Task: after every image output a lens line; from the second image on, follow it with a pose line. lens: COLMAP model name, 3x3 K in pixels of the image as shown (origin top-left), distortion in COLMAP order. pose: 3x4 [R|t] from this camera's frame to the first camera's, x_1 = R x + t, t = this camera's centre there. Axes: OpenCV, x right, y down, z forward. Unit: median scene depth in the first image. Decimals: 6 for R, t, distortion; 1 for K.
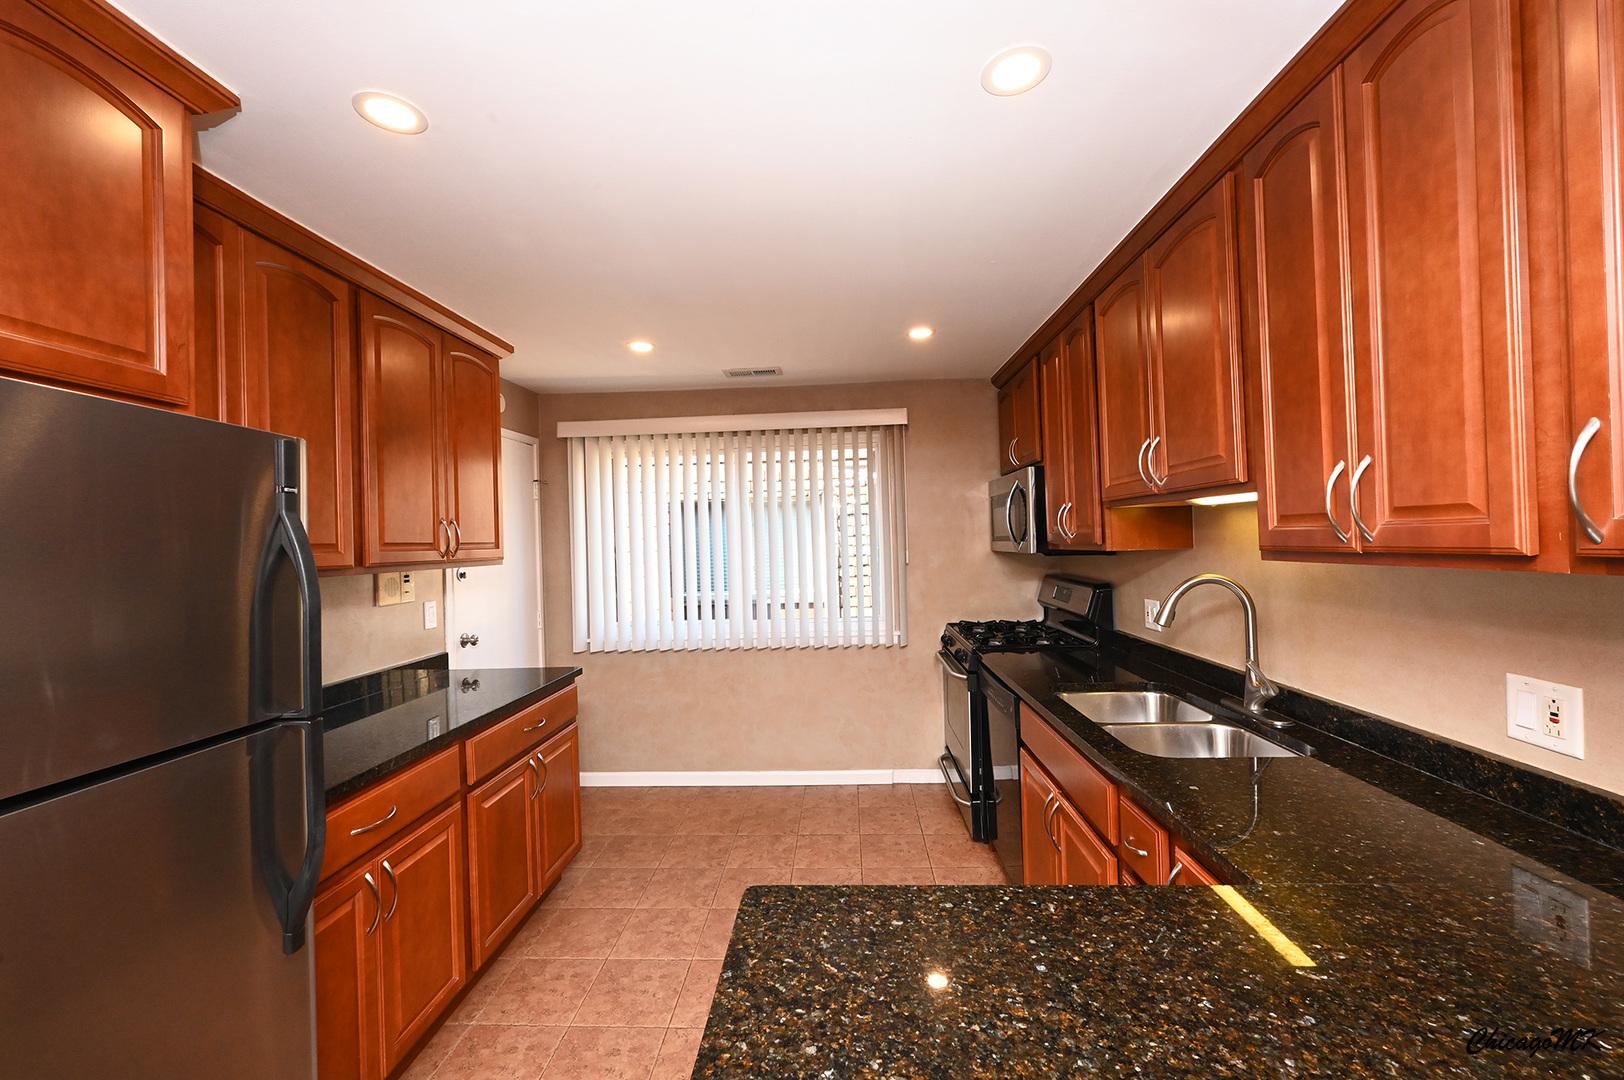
lens RADIAL K [[629.6, 0, 812.0], [0, 629.6, 540.0], [0, 0, 1]] dist [0.000267, -0.000404]
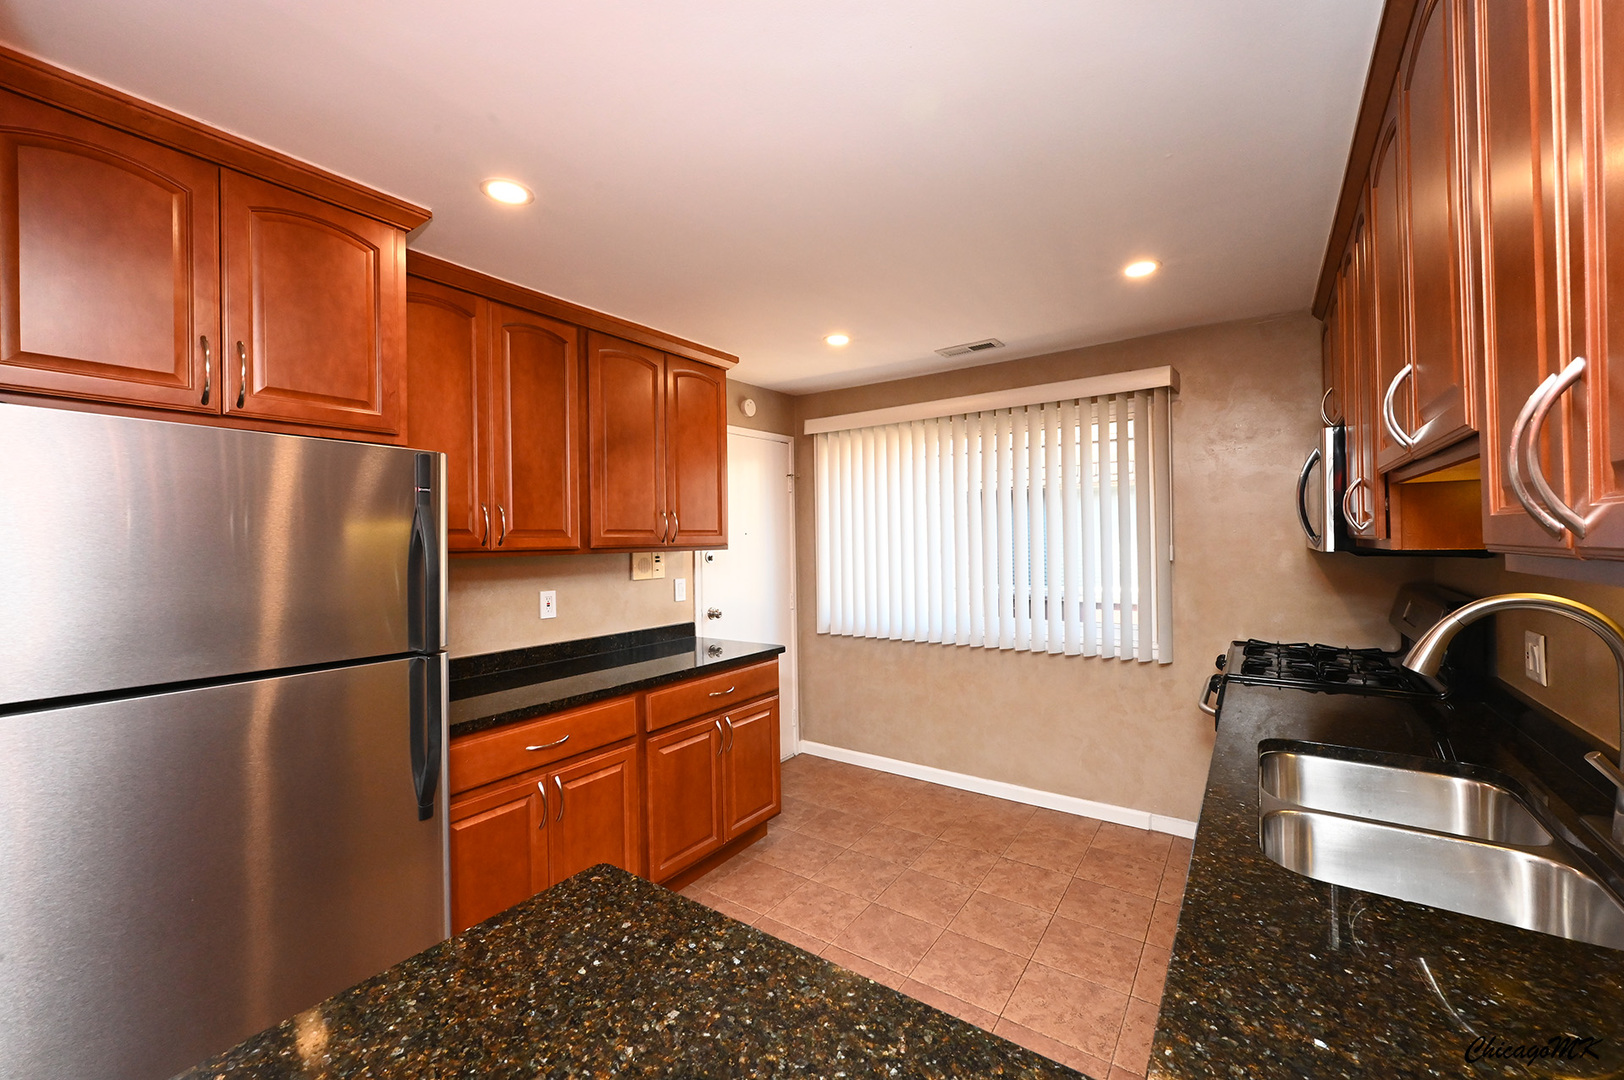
lens RADIAL K [[631.7, 0, 812.0], [0, 631.7, 540.0], [0, 0, 1]] dist [-0.001288, -0.000055]
pose [[0.847511, 0.015981, -0.530538, 0.248222], [-0.007775, 0.999813, 0.017696, 0.000146], [0.530721, -0.010872, 0.847477, 0.105603]]
